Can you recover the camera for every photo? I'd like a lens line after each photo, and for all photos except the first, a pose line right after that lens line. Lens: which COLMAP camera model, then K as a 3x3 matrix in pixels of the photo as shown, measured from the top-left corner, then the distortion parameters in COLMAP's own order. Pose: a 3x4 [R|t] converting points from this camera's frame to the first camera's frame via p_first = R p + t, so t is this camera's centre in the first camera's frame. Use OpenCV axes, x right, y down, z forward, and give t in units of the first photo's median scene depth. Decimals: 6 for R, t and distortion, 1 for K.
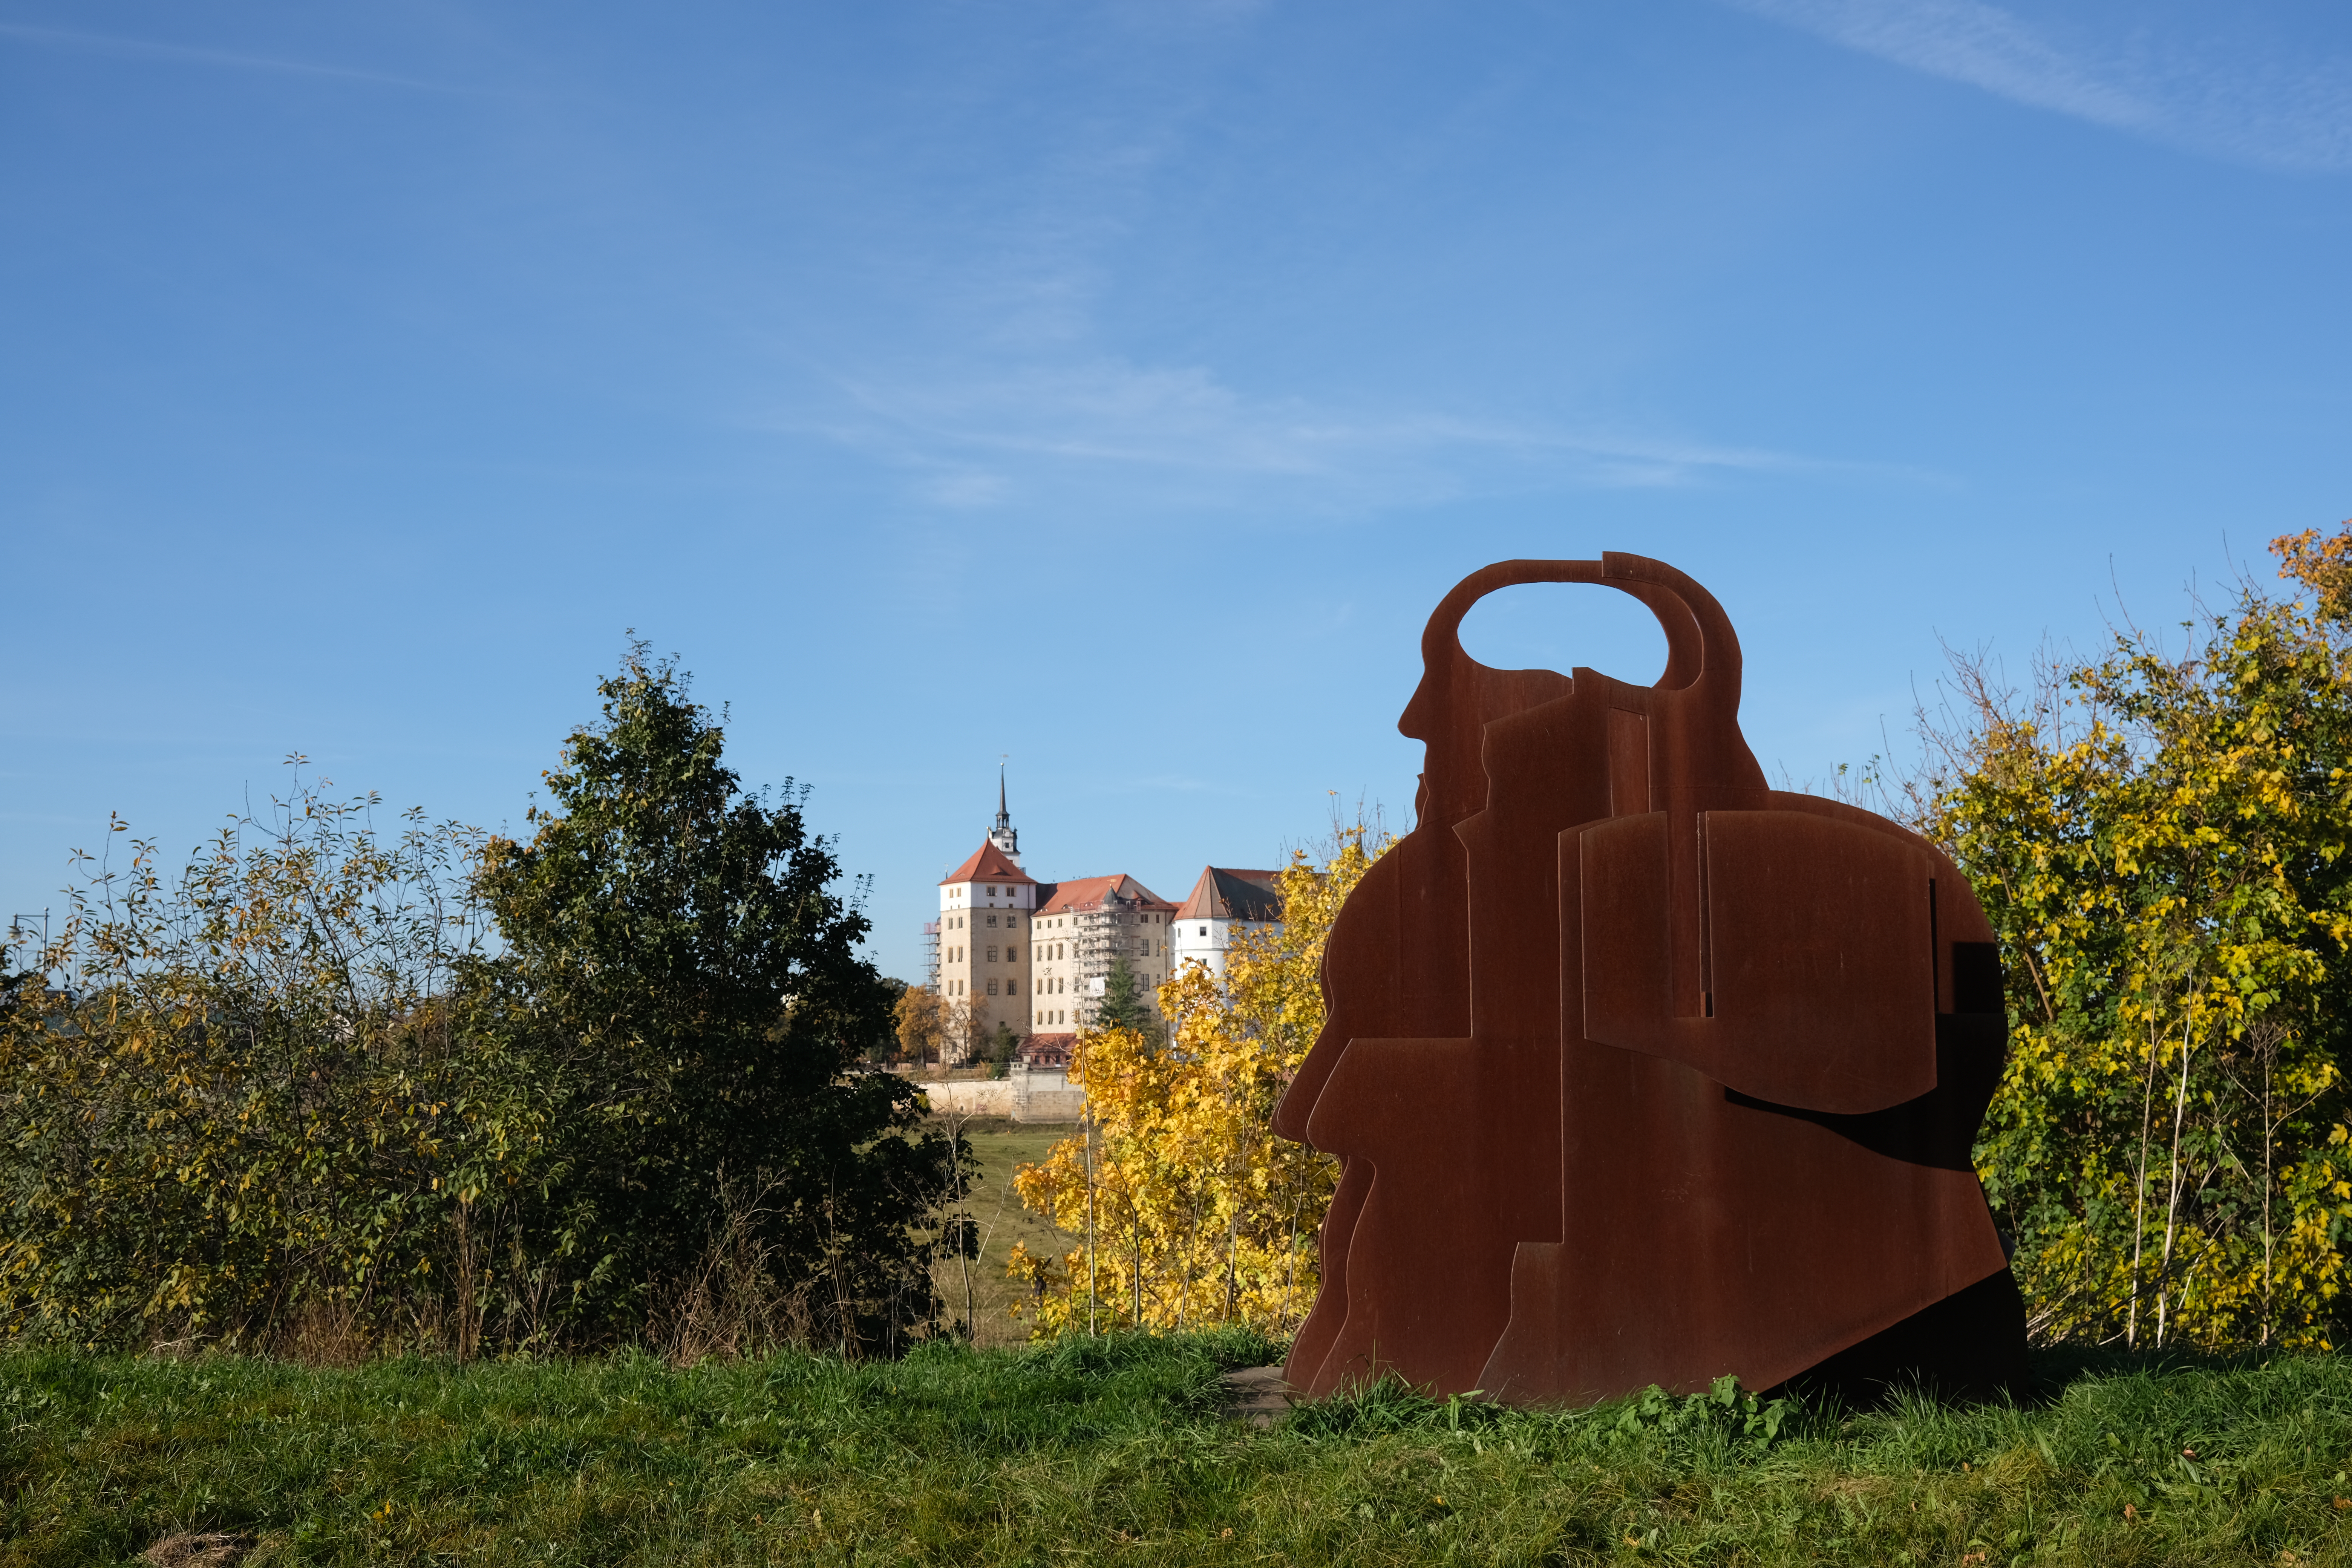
lens RADIAL K [[2452.1, 0, 1176.0], [0, 2452.1, 784.0], [0, 0, 1]] dist [-0.035196, 0.217127]
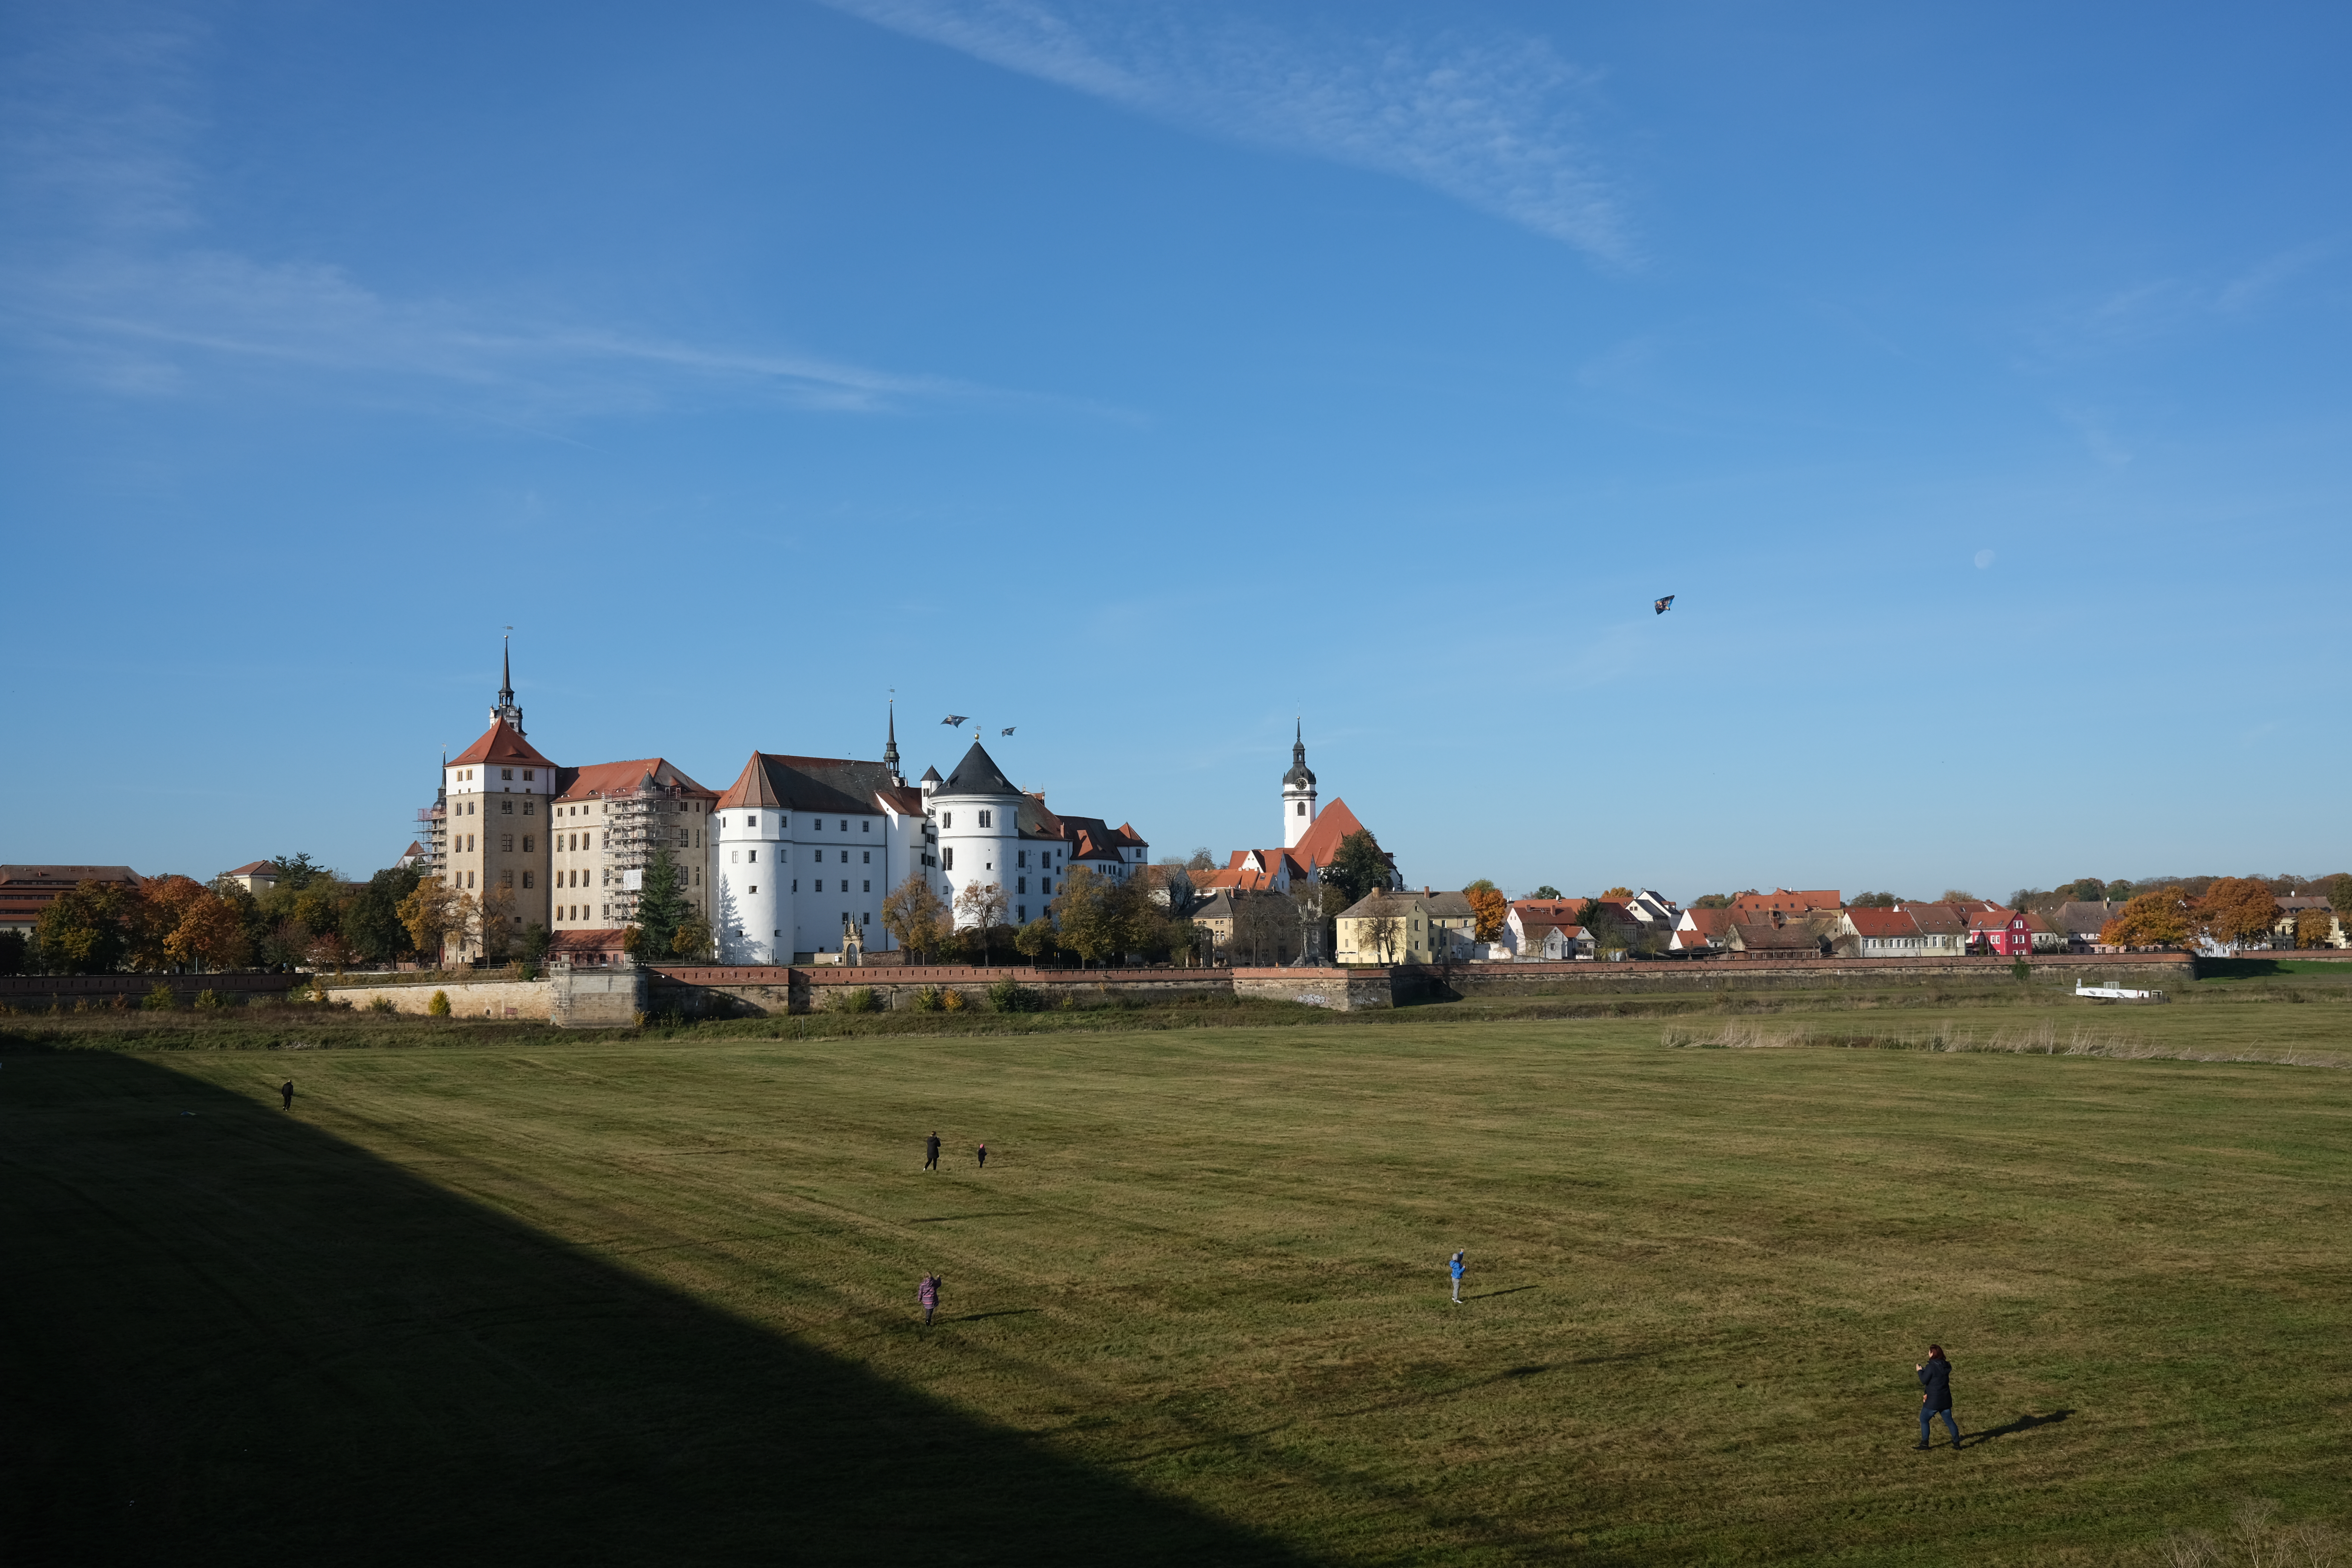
lens RADIAL K [[2452.1, 0, 1176.0], [0, 2452.1, 784.0], [0, 0, 1]] dist [-0.035196, 0.217127]
pose [[0.968949, 0.016709, 0.246697, -0.059976], [-0.027290, 0.998846, 0.039533, 0.004493], [-0.245752, -0.045038, 0.968286, 0.056256]]
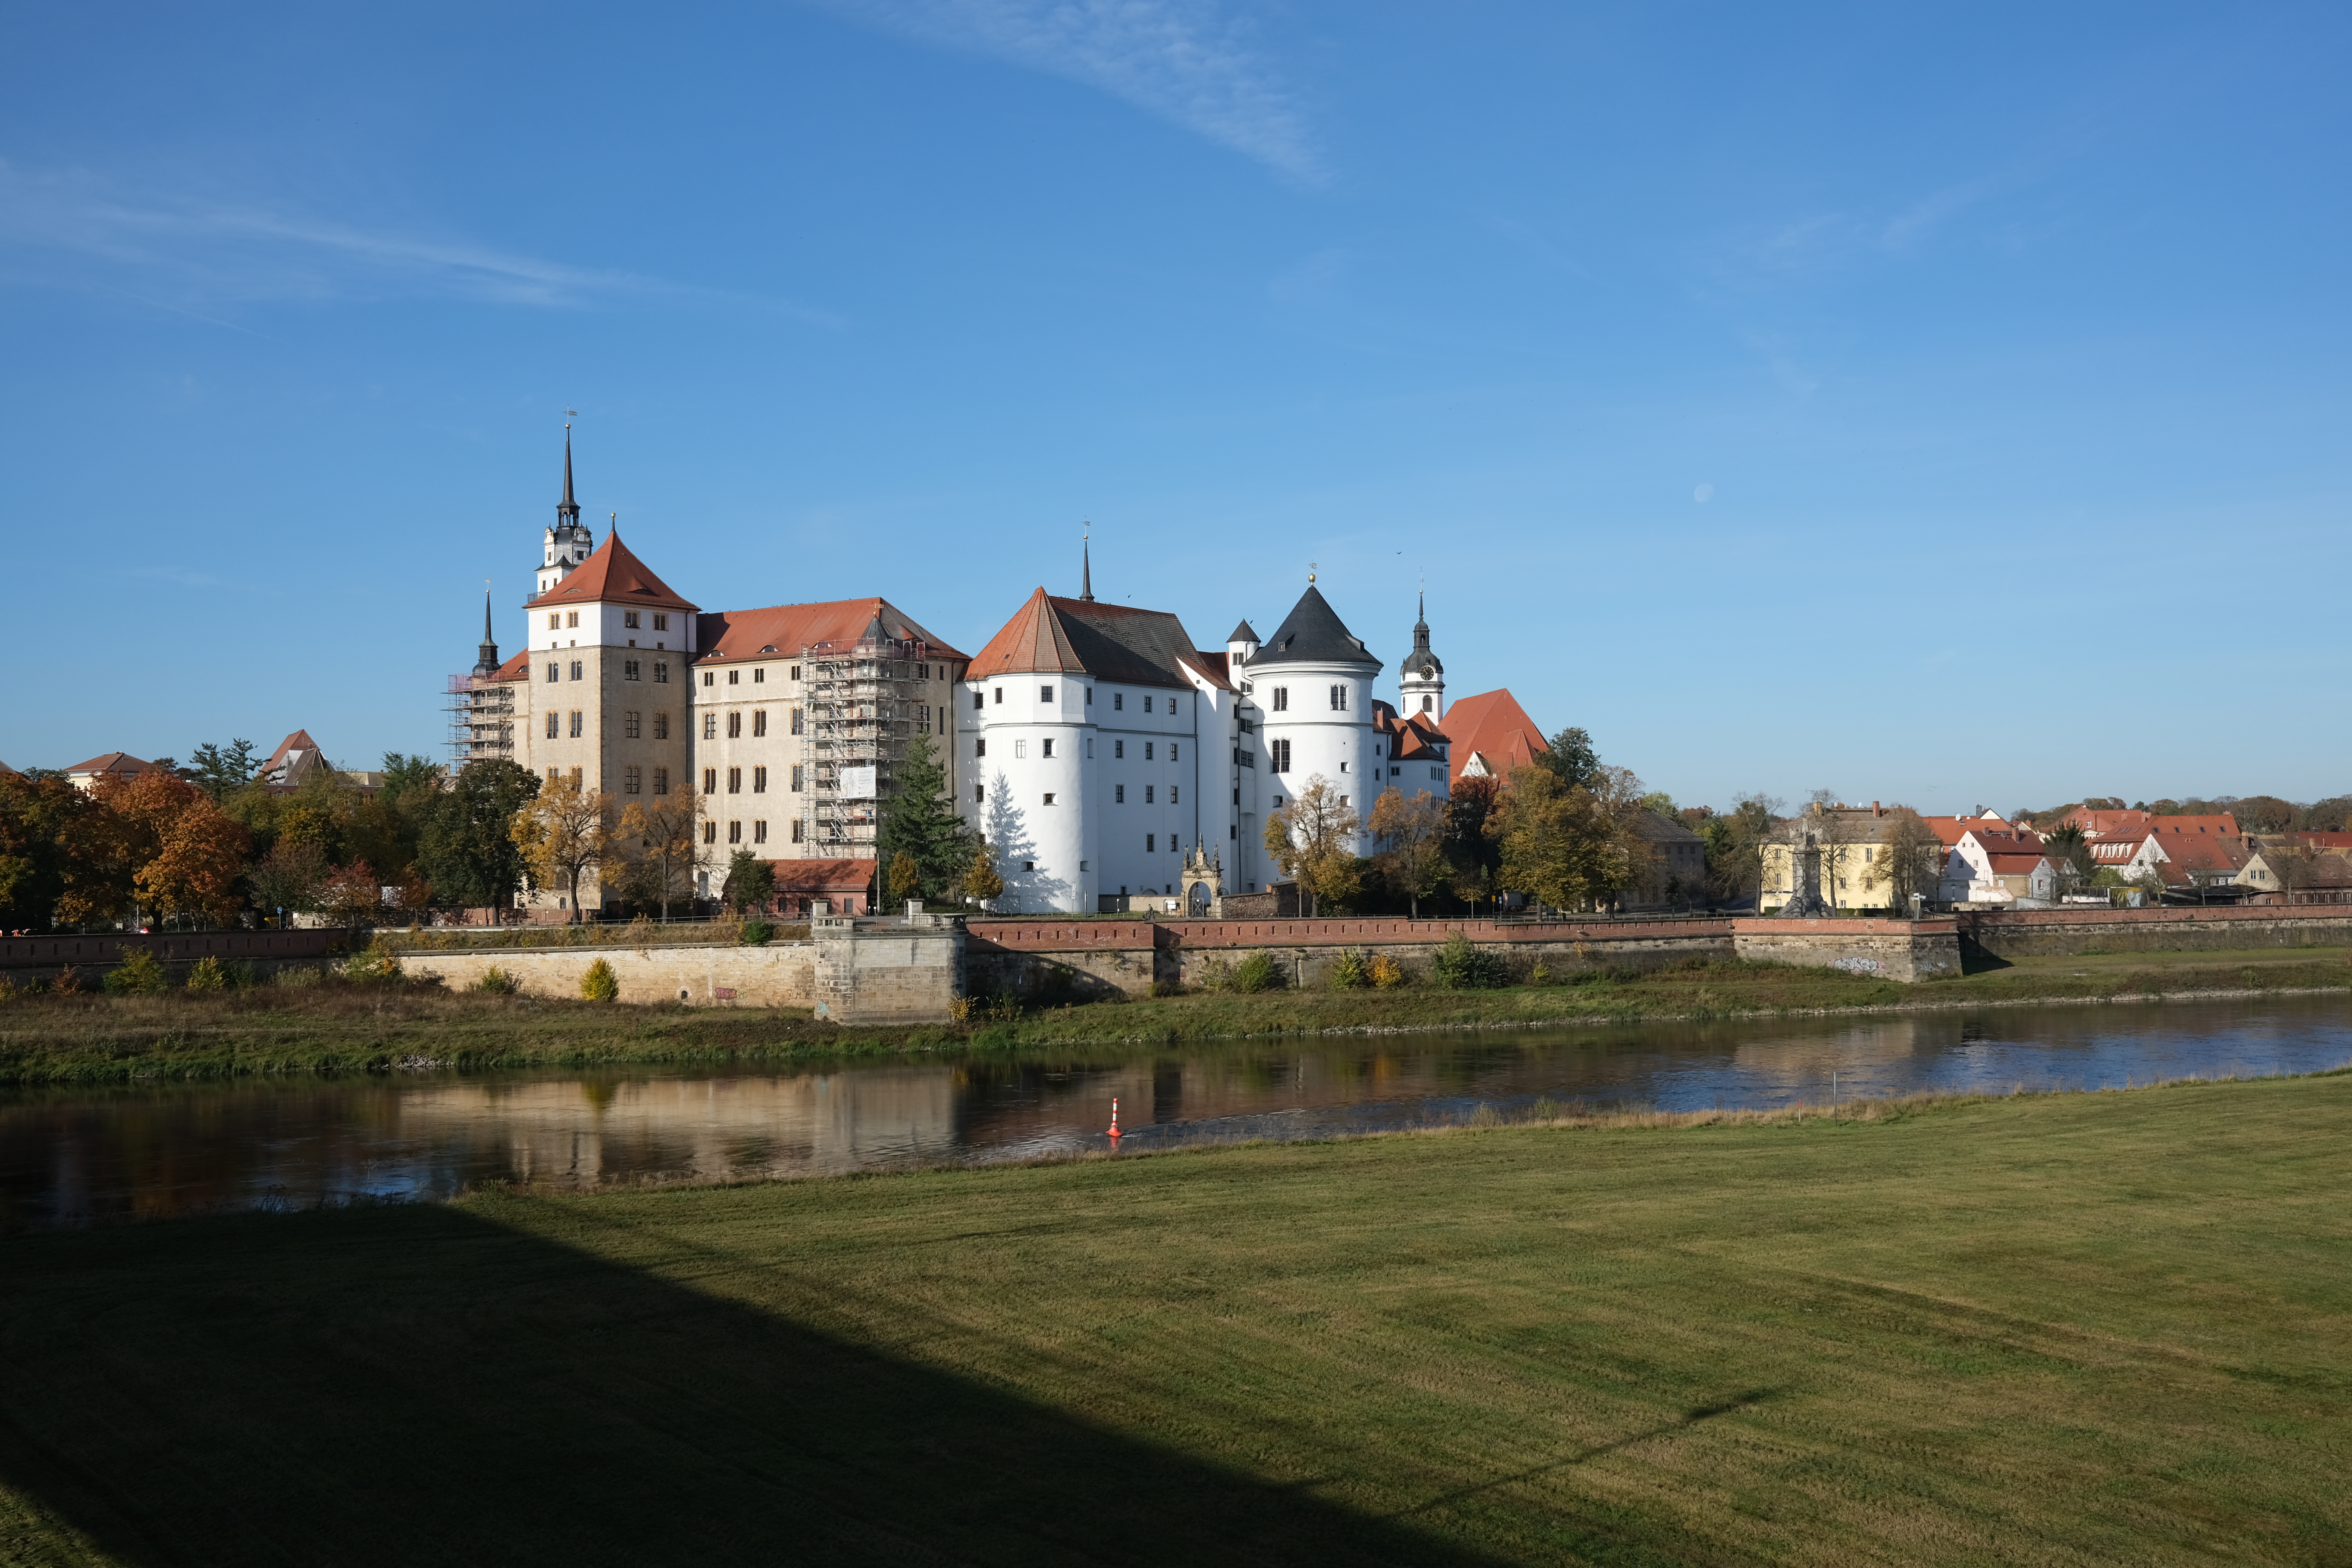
lens RADIAL K [[2452.1, 0, 1176.0], [0, 2452.1, 784.0], [0, 0, 1]] dist [-0.035196, 0.217127]
pose [[0.930279, 0.015395, 0.366530, -0.172908], [-0.044319, 0.996518, 0.070629, 0.036306], [-0.364166, -0.081949, 0.927722, 0.405455]]
